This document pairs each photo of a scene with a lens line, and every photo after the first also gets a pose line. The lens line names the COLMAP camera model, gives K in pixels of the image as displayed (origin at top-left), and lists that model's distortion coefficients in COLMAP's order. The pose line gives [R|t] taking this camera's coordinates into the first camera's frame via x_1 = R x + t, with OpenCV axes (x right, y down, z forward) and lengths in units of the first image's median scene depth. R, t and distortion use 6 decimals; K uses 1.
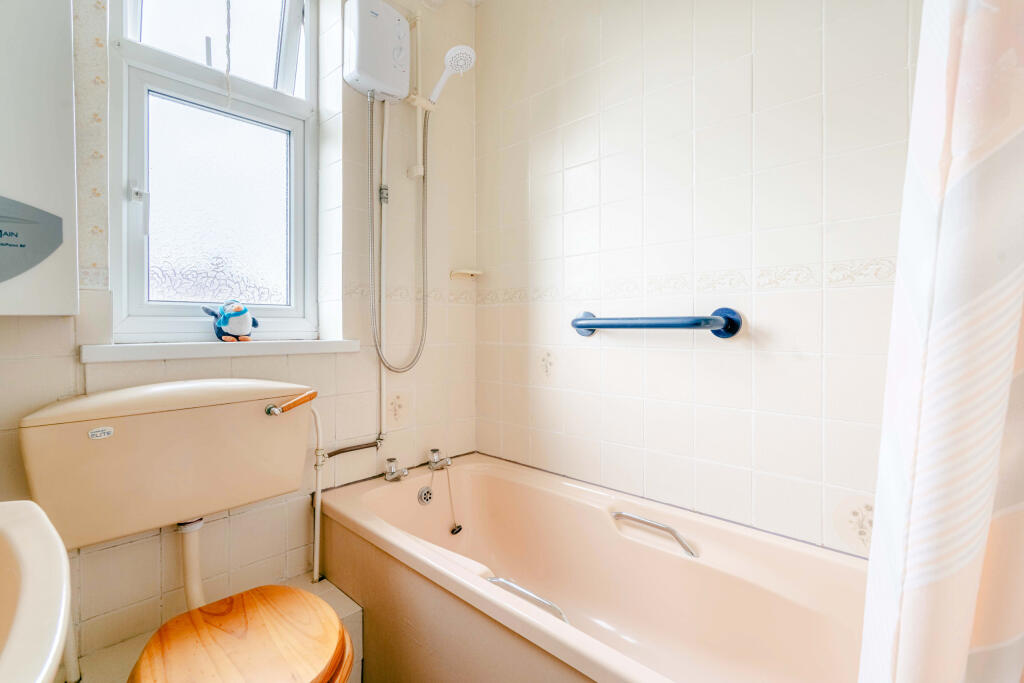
lens RADIAL K [[473.8, 0, 513.4], [0, 473.8, 329.8], [0, 0, 1]] dist [0.000278, -0.000014]
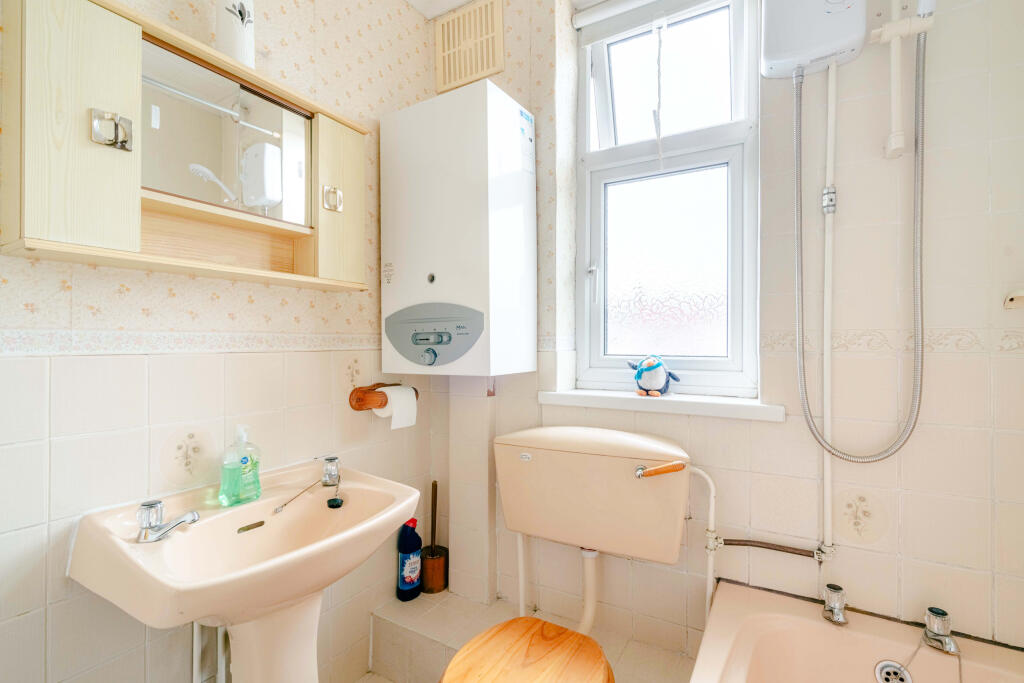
lens RADIAL K [[467.4, 0, 509.5], [0, 467.4, 342.4], [0, 0, 1]] dist [-0.012094, 0.007027]
pose [[0.227574, 0.000042, -0.973761, 0.333133], [-0.009084, 0.999957, -0.002080, -0.083971], [0.973718, 0.009319, 0.227564, 0.455449]]
